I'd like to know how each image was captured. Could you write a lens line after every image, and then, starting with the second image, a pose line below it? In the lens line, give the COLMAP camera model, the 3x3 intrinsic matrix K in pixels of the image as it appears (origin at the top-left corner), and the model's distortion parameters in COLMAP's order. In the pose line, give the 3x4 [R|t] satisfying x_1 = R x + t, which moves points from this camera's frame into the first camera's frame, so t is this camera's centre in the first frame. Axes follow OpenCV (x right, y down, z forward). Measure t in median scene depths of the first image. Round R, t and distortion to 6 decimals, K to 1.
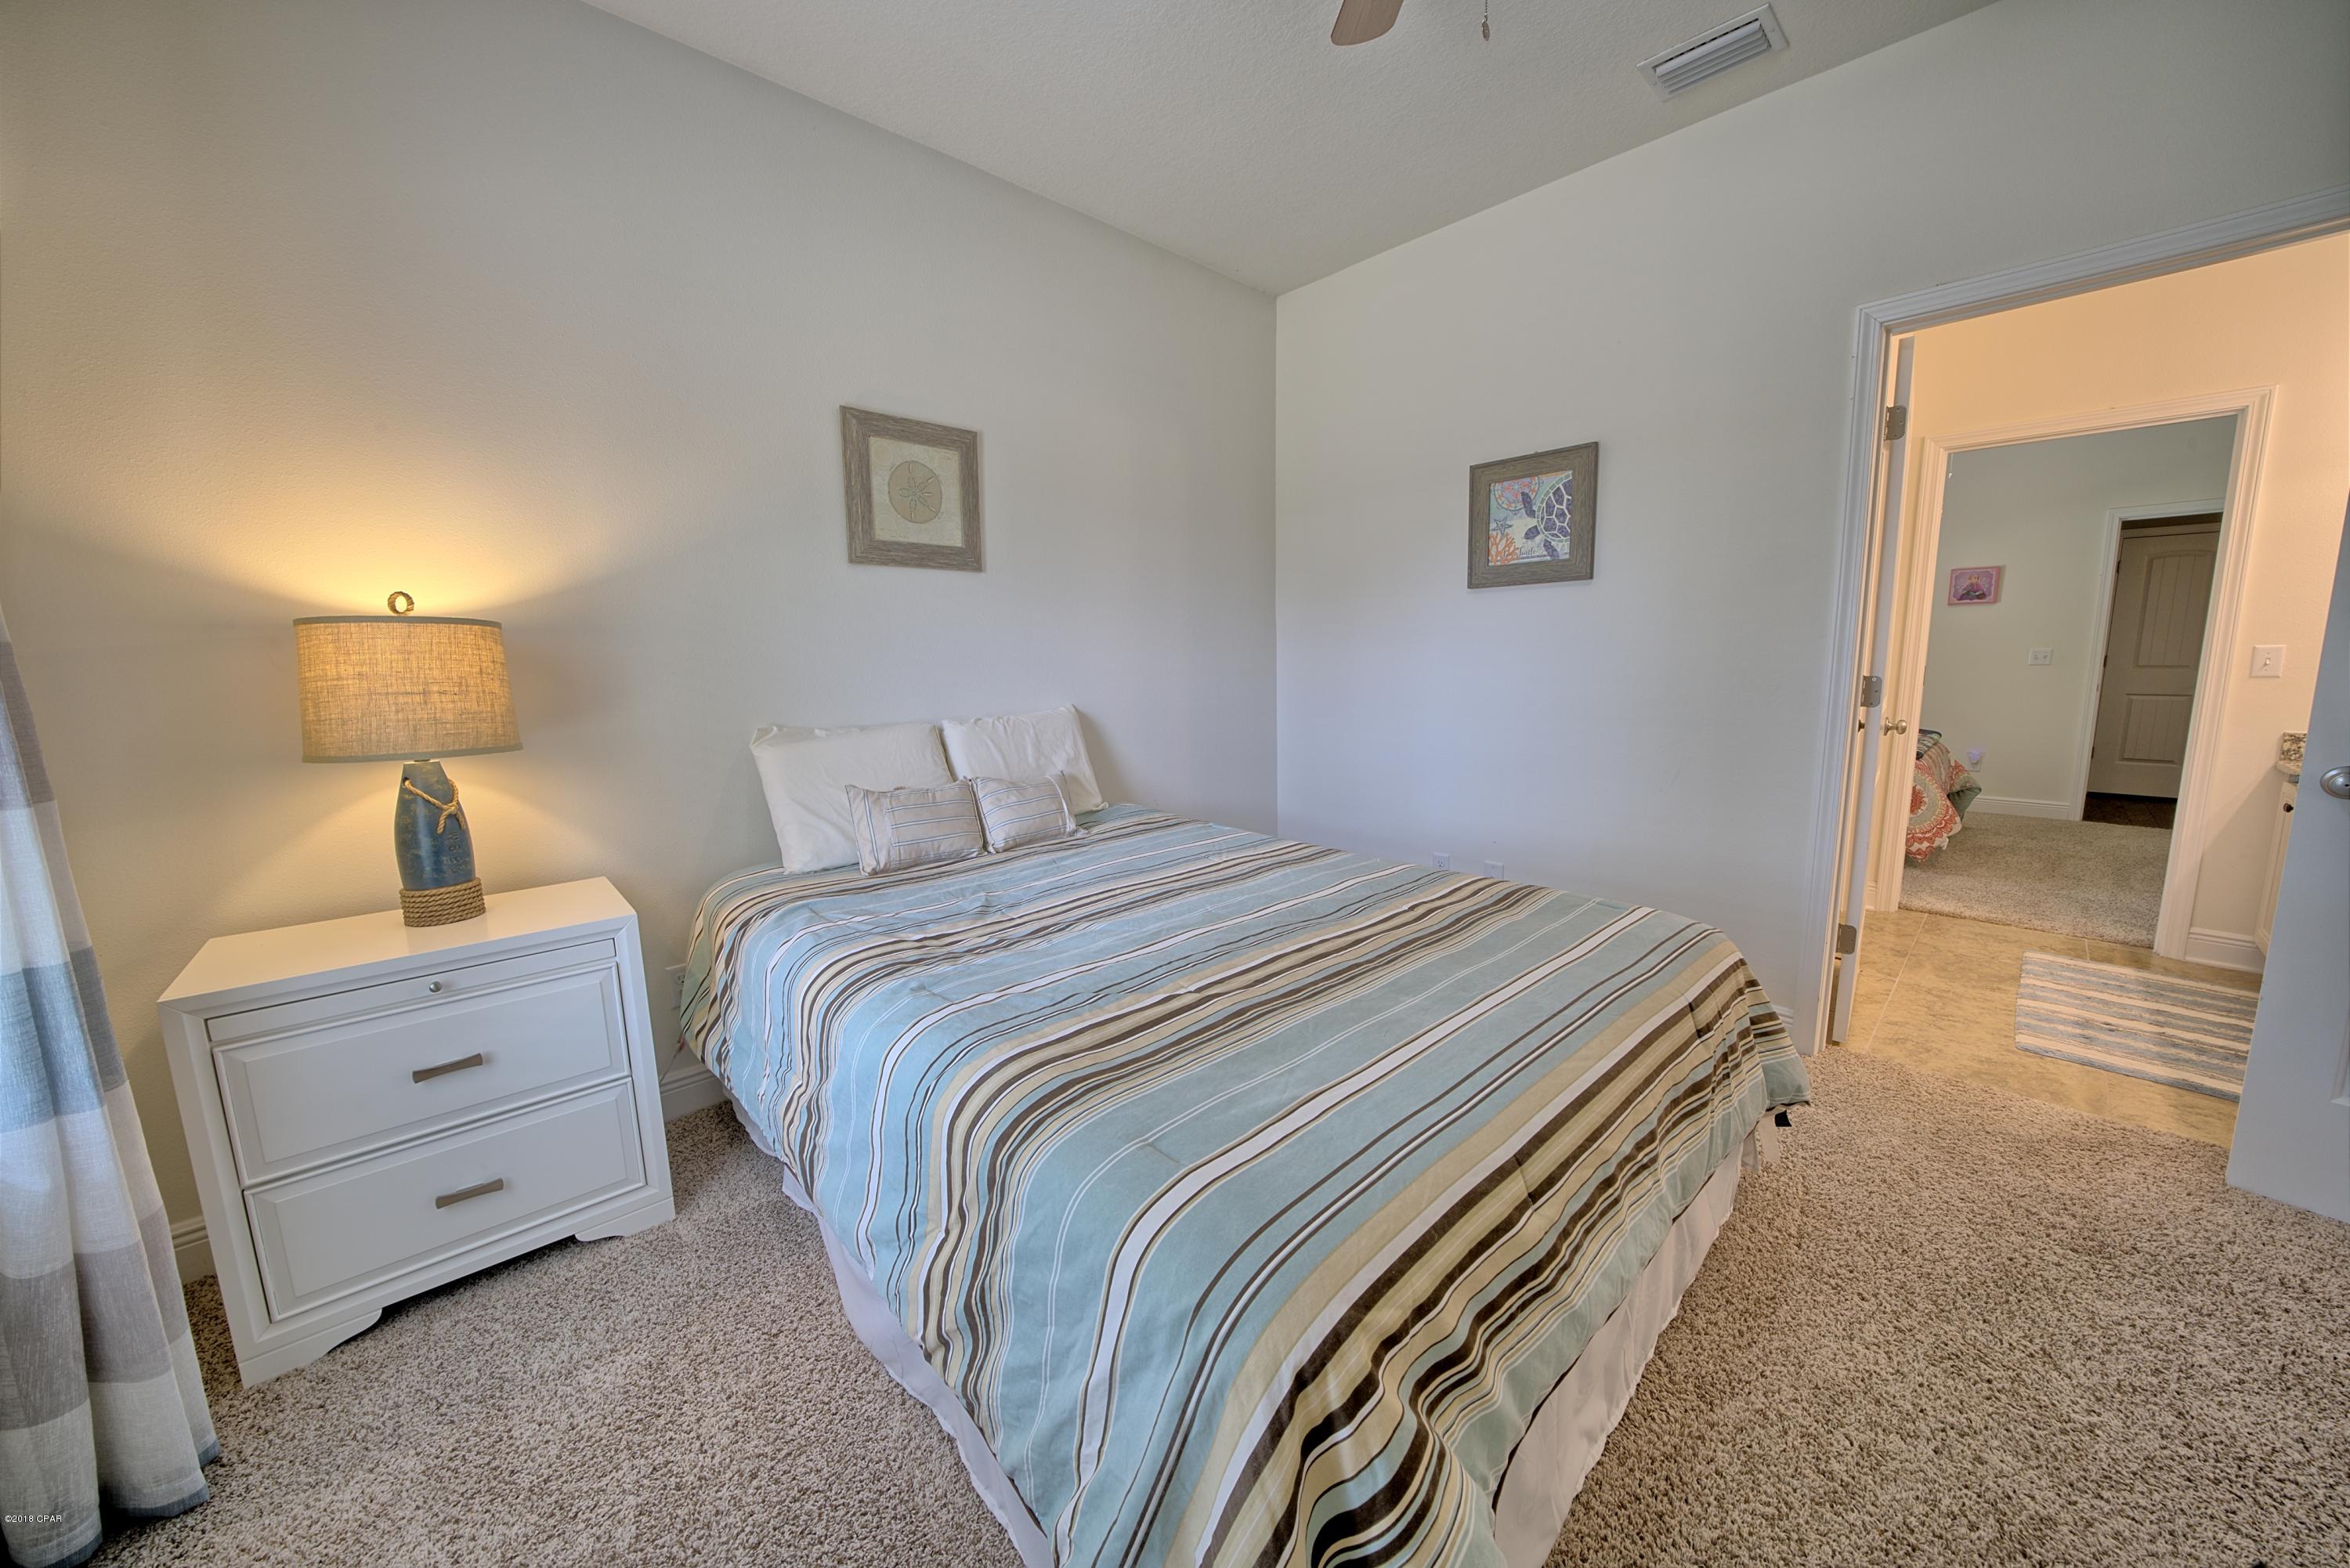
lens RADIAL K [[813.0, 0, 1172.2], [0, 813.0, 780.2], [0, 0, 1]] dist [-0.024942, 0.003106]
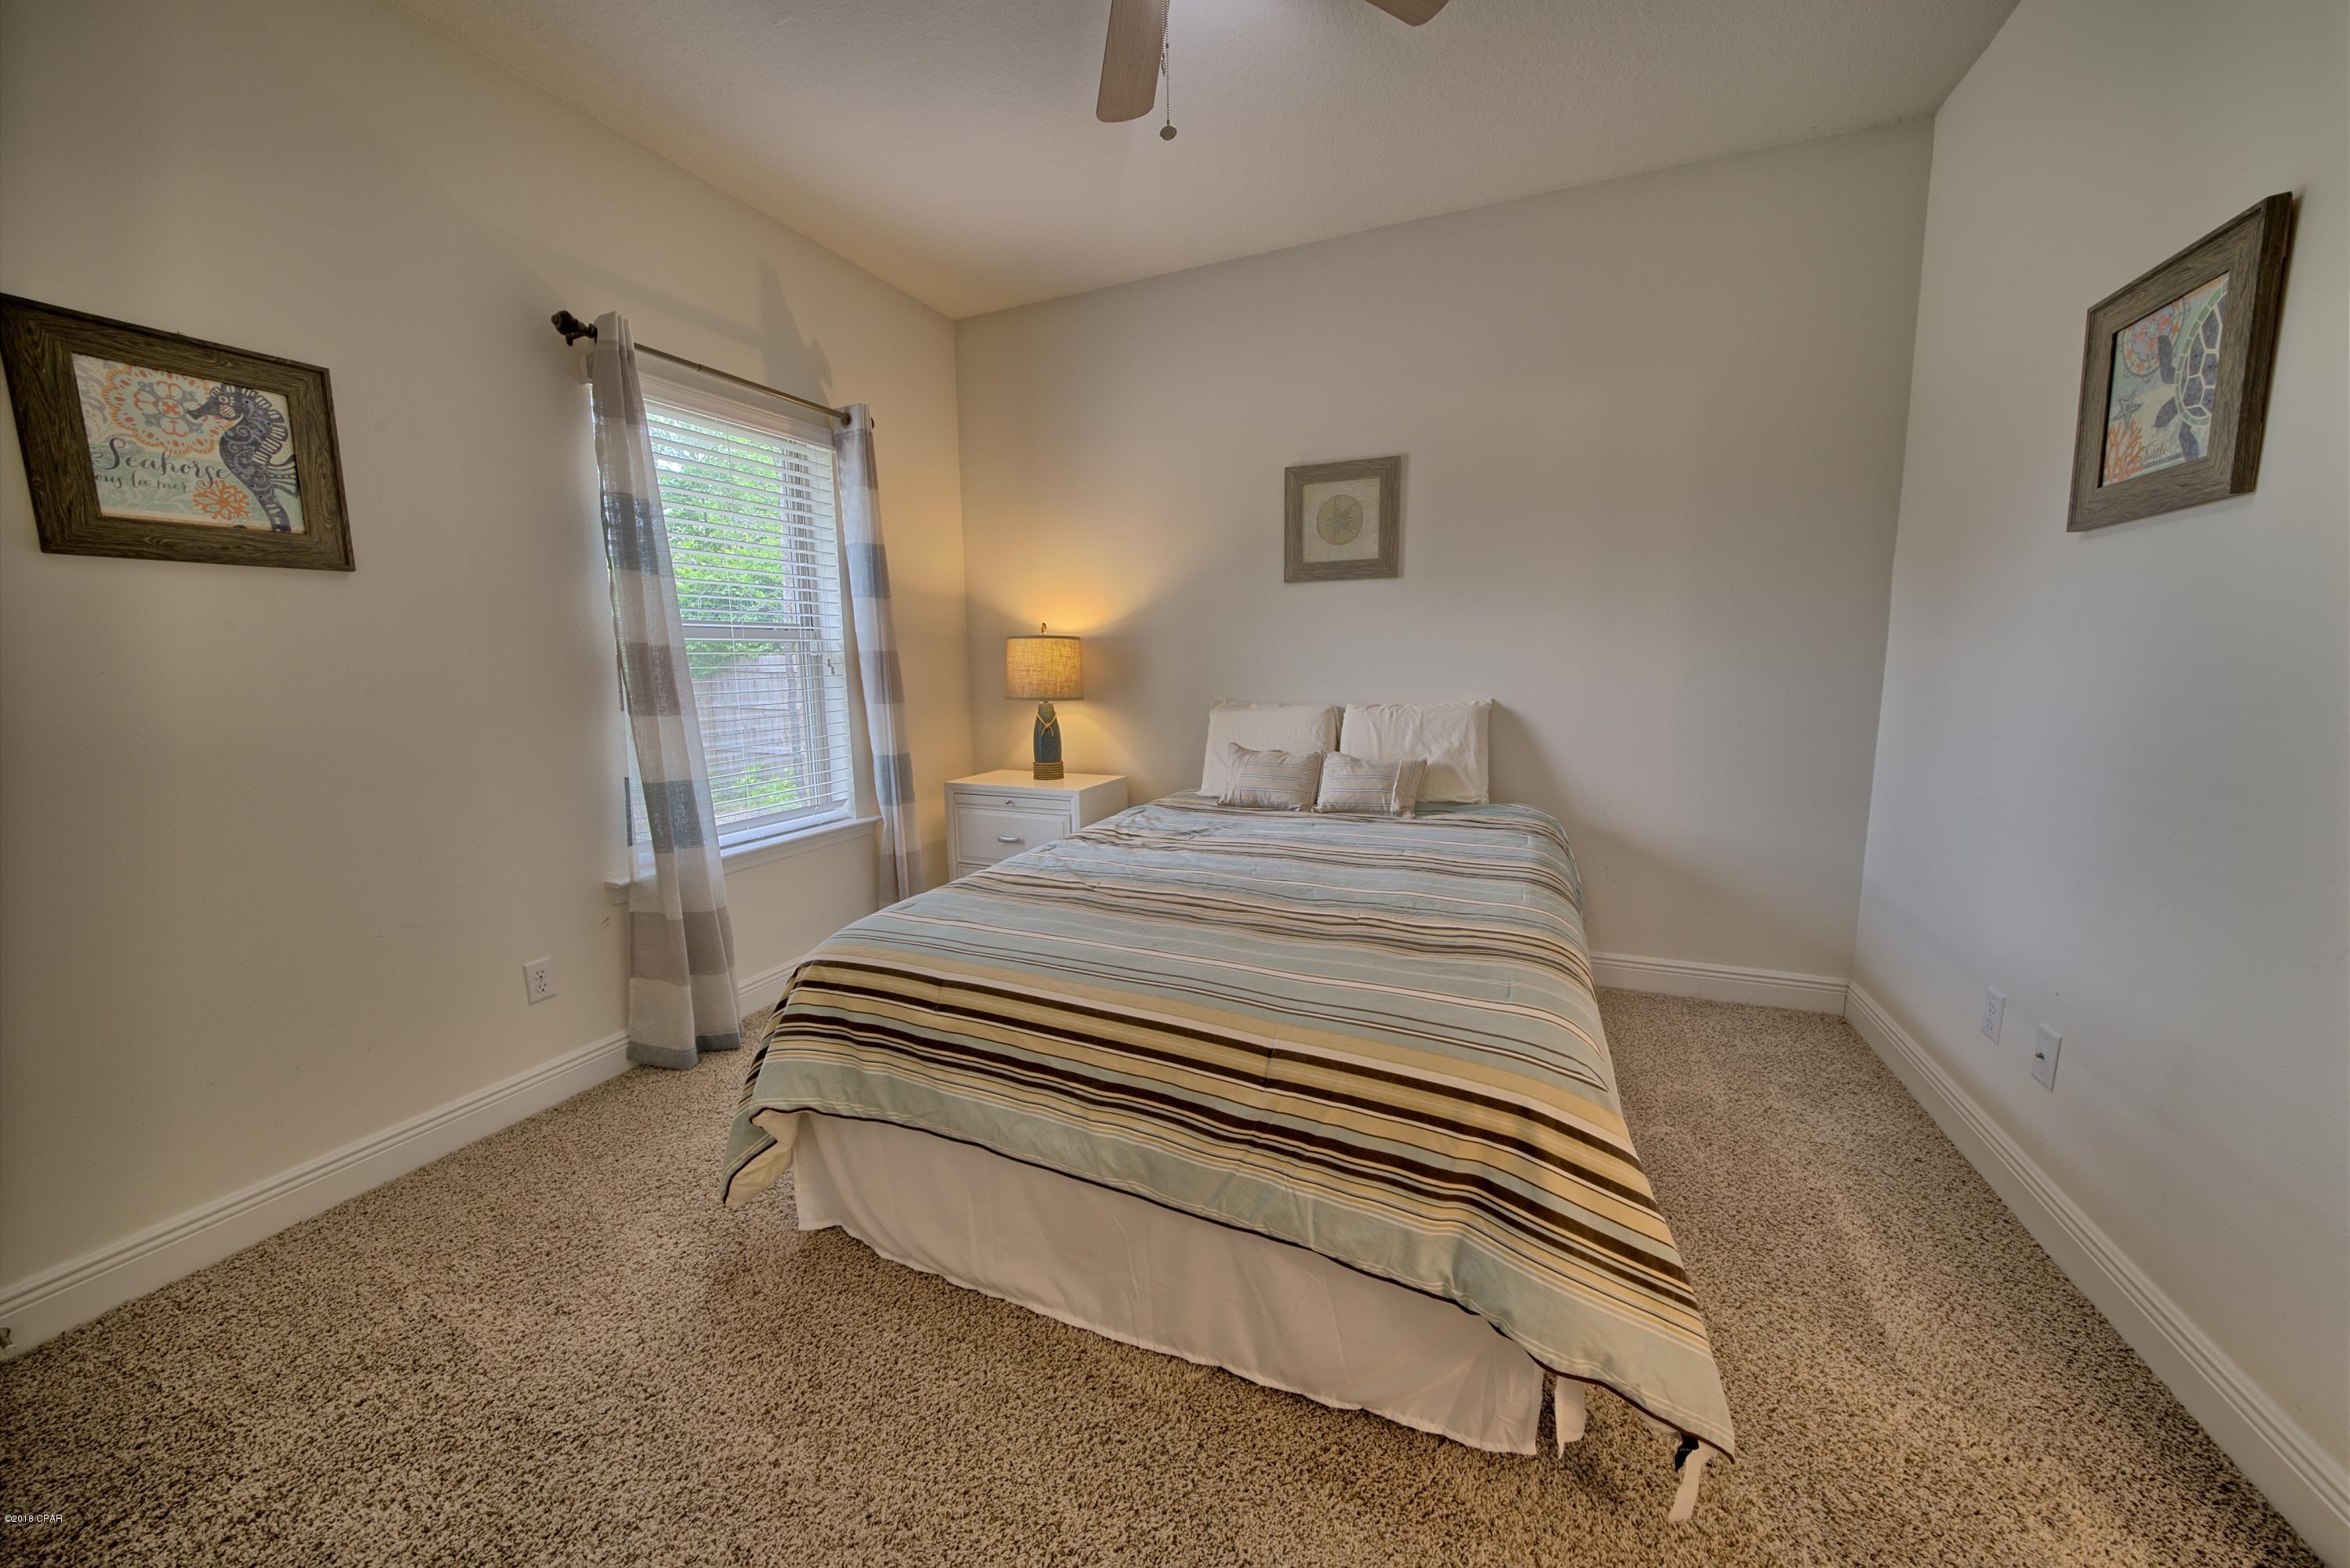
lens RADIAL K [[813.0, 0, 1172.2], [0, 813.0, 780.2], [0, 0, 1]] dist [-0.024942, 0.003106]
pose [[0.402365, 0.146606, -0.903664, 0.803900], [-0.125695, 0.986593, 0.104093, -0.059959], [0.906809, 0.071703, 0.415398, 0.286431]]
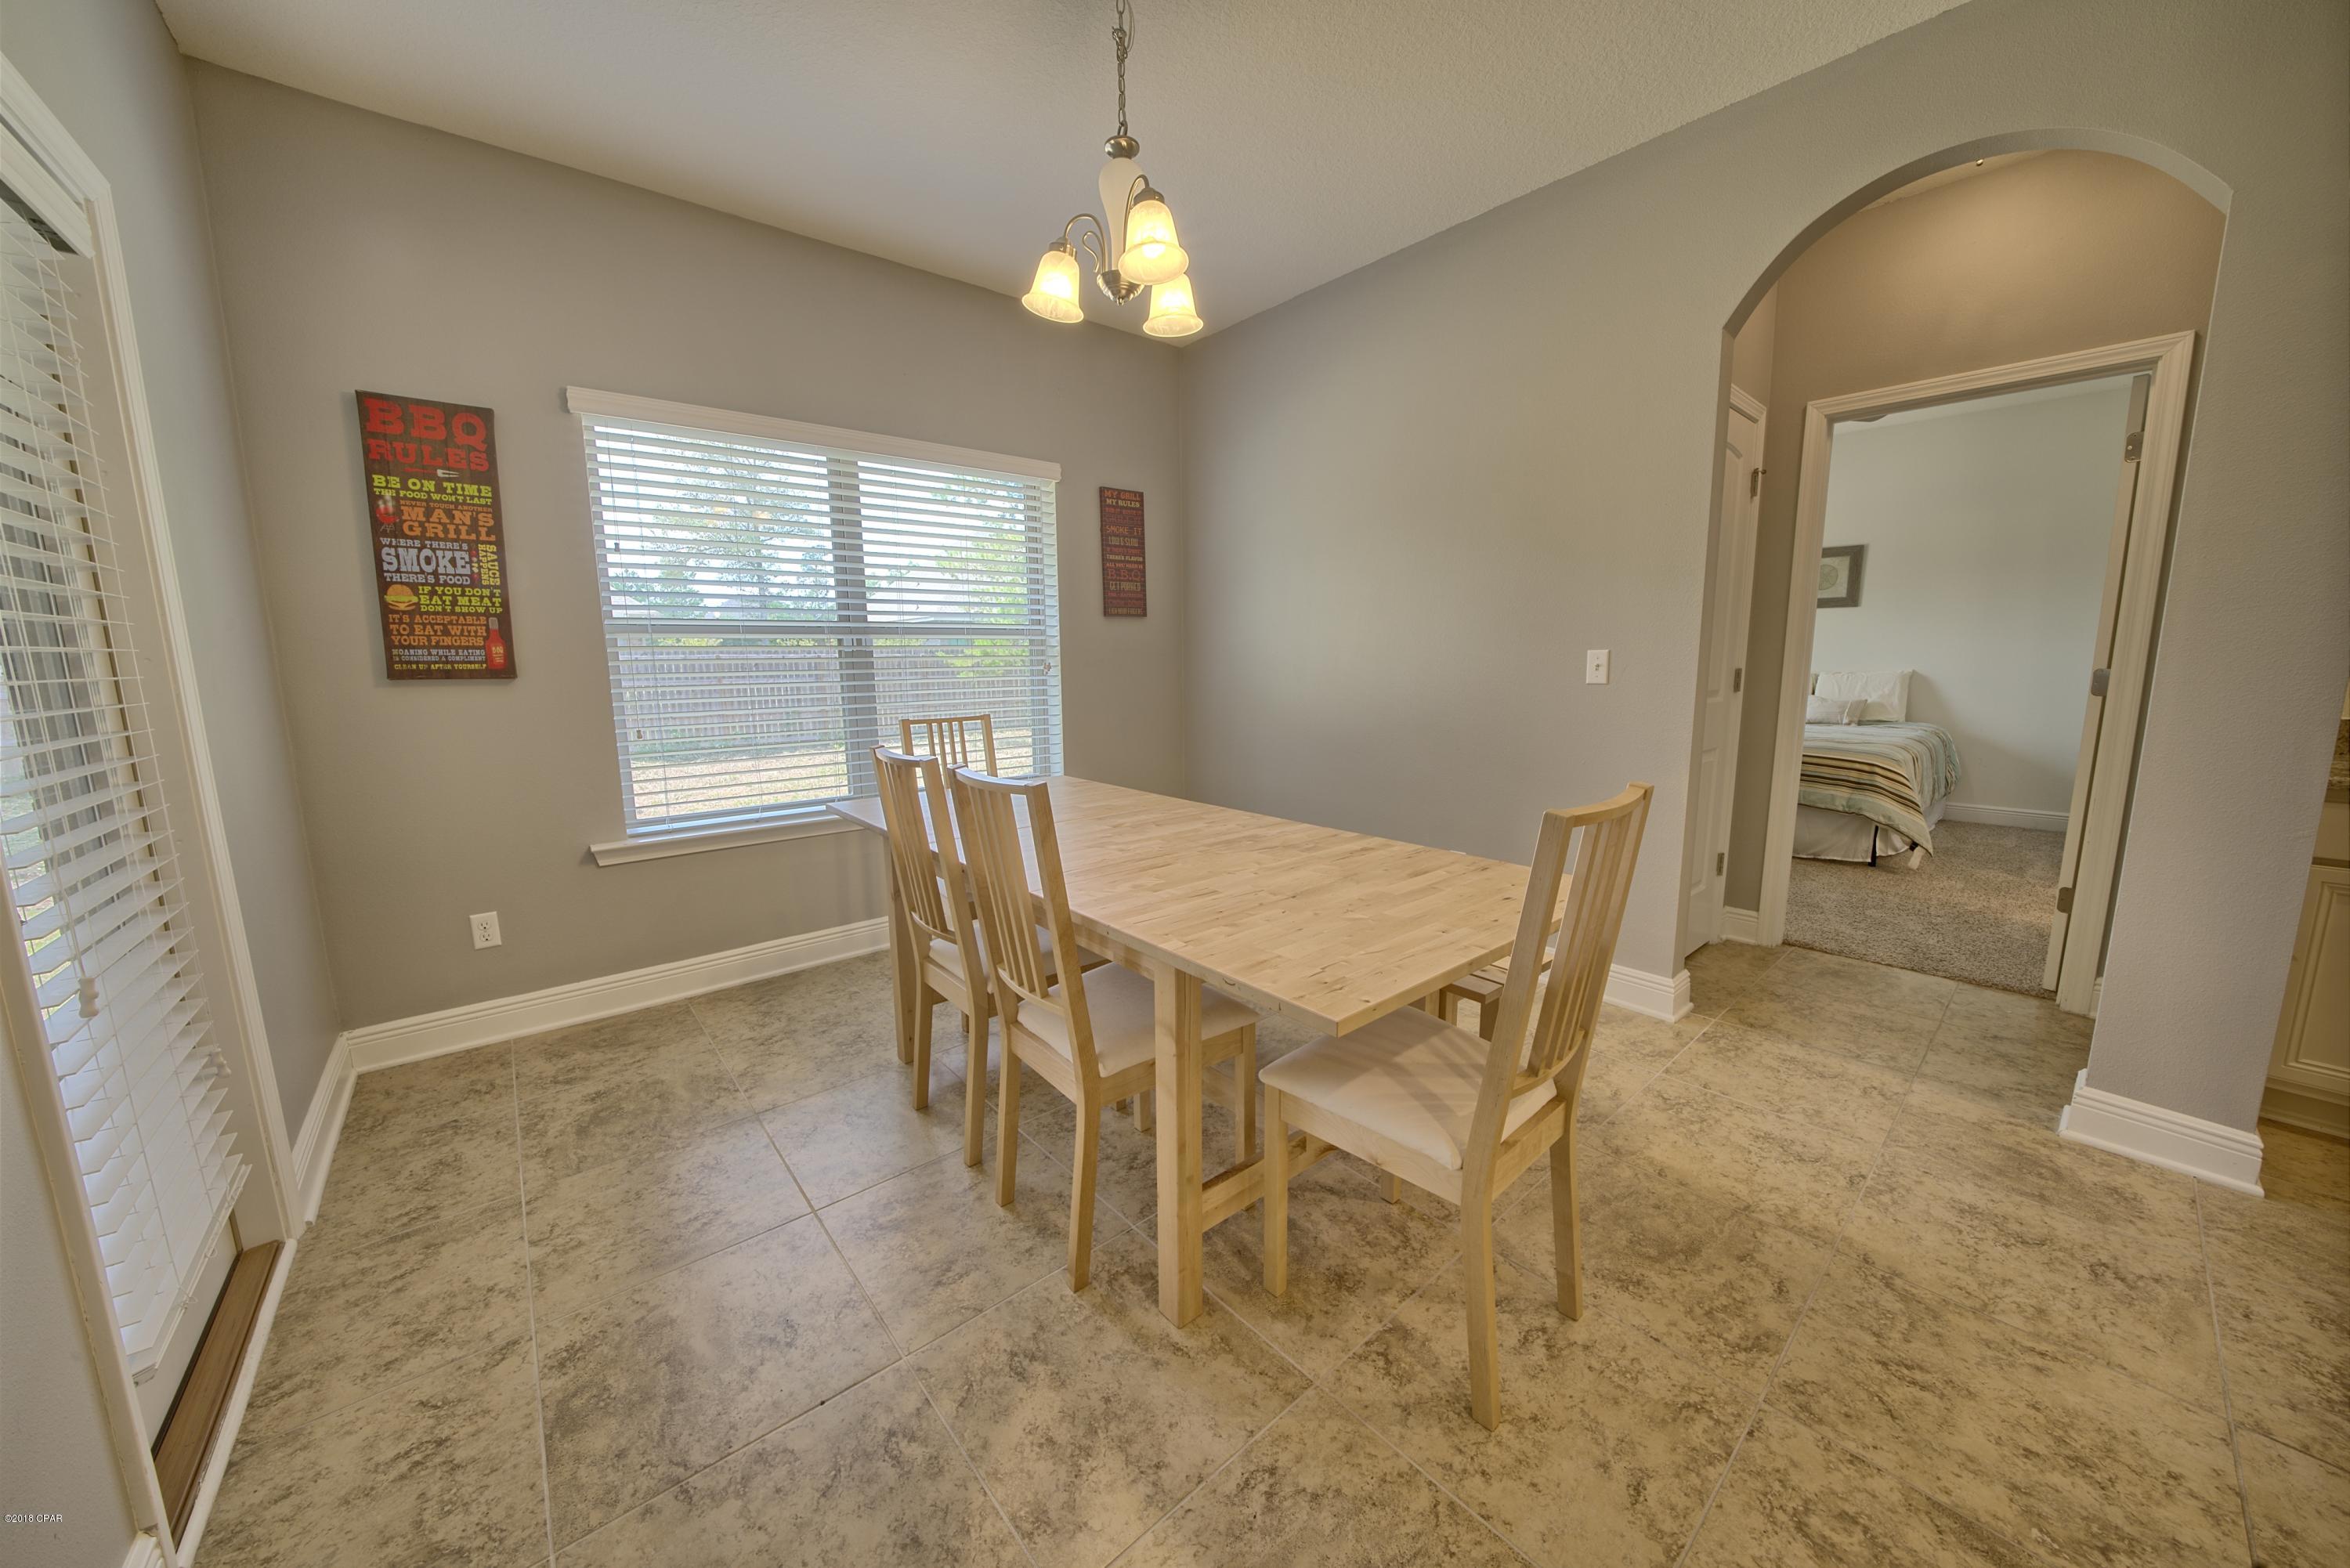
lens RADIAL K [[813.0, 0, 1172.2], [0, 813.0, 780.2], [0, 0, 1]] dist [-0.024942, 0.003106]
pose [[-0.047499, 0.168092, -0.984626, 2.326965], [-0.122500, 0.977318, 0.172754, 0.064497], [0.991331, 0.128822, -0.025831, -0.819330]]
